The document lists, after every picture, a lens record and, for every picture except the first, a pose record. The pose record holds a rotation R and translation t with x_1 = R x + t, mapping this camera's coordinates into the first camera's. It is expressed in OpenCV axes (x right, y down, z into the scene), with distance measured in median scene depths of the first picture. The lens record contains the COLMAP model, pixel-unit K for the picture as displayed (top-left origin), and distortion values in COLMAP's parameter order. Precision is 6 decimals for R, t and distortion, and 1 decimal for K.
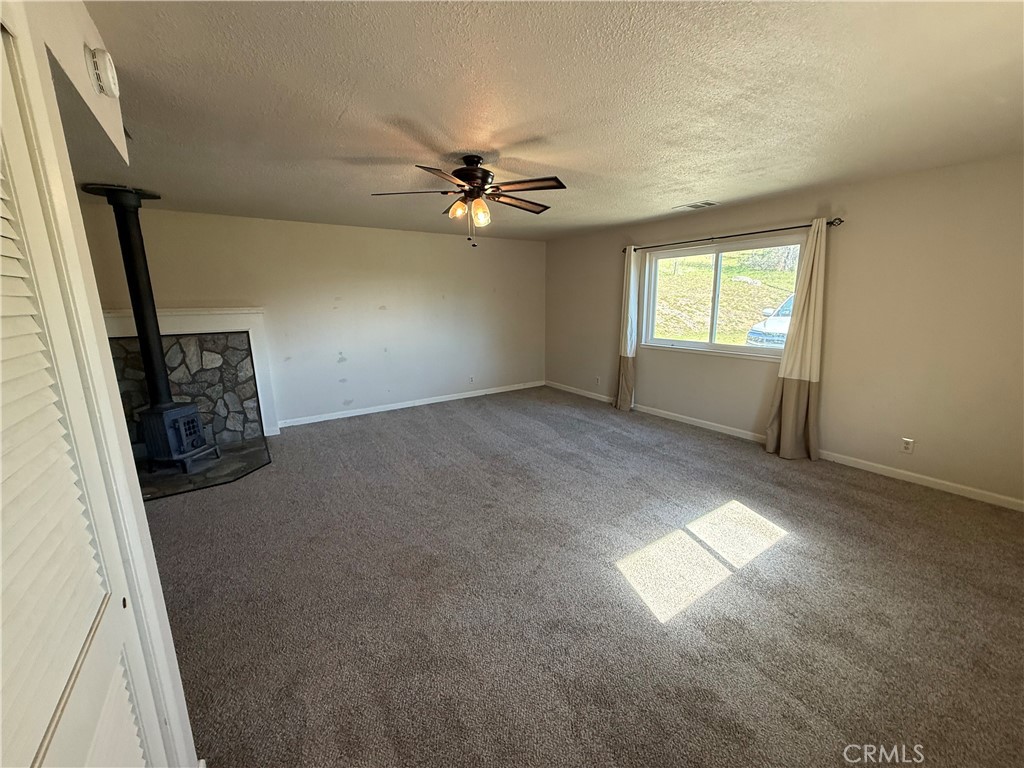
lens RADIAL K [[406.9, 0, 510.8], [0, 406.9, 385.1], [0, 0, 1]] dist [0.000650, 0.000070]
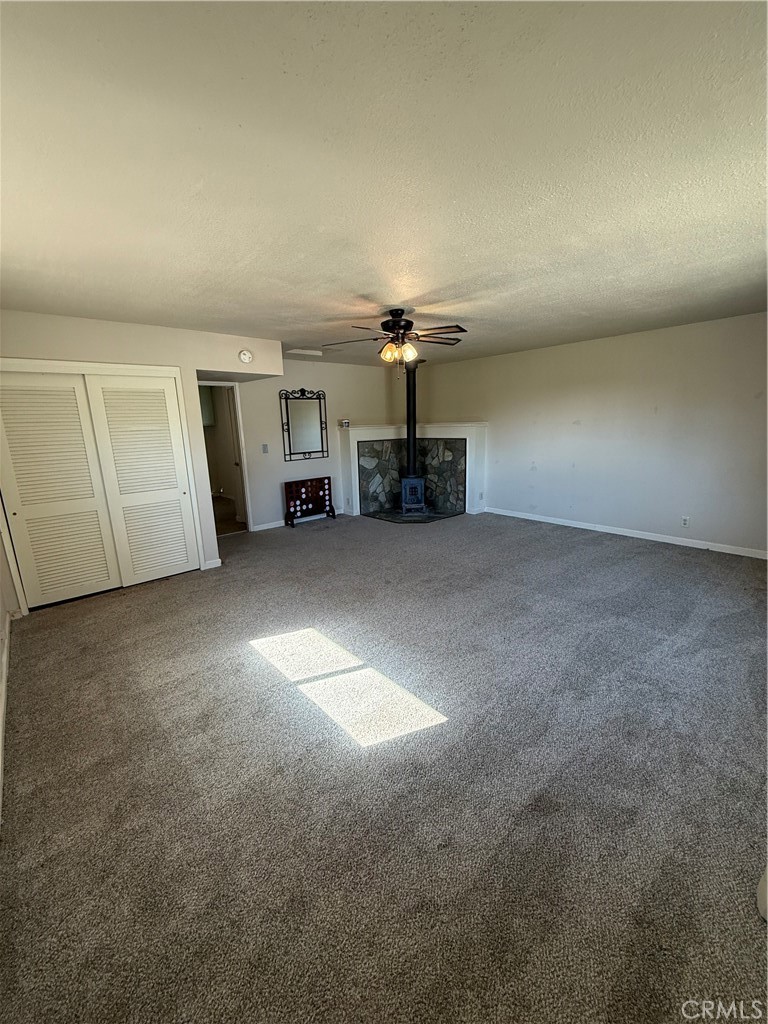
lens RADIAL K [[404.8, 0, 384.0], [0, 404.8, 512.0], [0, 0, 1]] dist [-0.000239, -0.000183]
pose [[0.126777, 0.225861, -0.965875, 0.797595], [-0.178073, 0.963095, 0.201838, -0.122192], [0.975816, 0.146408, 0.162318, 0.527376]]
